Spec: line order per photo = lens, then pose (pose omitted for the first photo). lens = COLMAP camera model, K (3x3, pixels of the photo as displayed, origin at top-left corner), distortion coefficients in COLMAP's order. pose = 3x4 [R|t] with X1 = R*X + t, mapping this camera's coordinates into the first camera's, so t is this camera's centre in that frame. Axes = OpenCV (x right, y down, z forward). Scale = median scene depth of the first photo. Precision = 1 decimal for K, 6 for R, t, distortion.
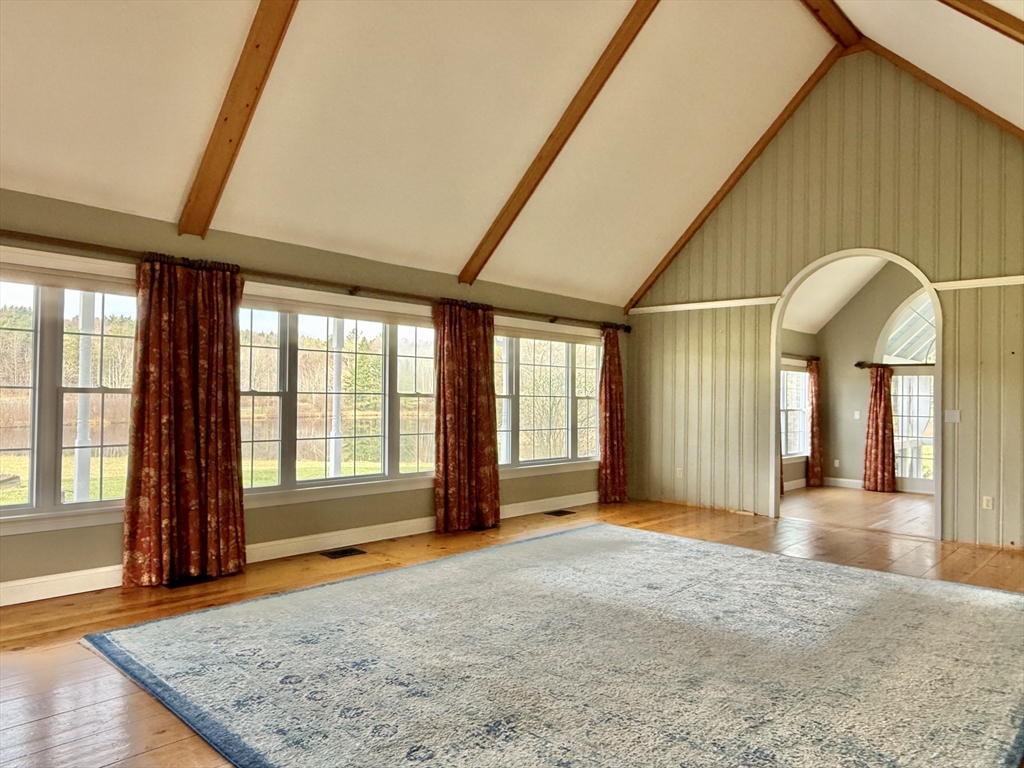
lens RADIAL K [[699.9, 0, 512.0], [0, 699.9, 384.0], [0, 0, 1]] dist [-0.003437, -0.001592]
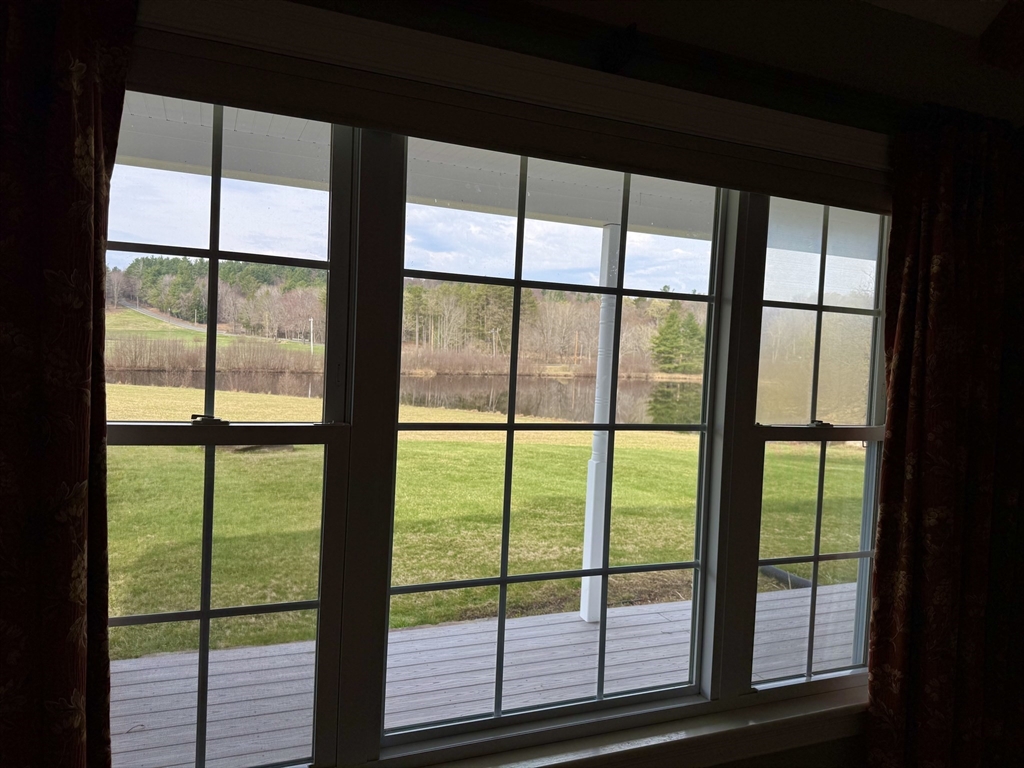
lens RADIAL K [[708.4, 0, 512.0], [0, 708.4, 384.0], [0, 0, 1]] dist [0.129773, -0.232023]
pose [[0.908349, 0.049735, -0.415245, -0.121951], [-0.026325, 0.997734, 0.061914, -0.020624], [0.417383, -0.045309, 0.907600, 0.629173]]
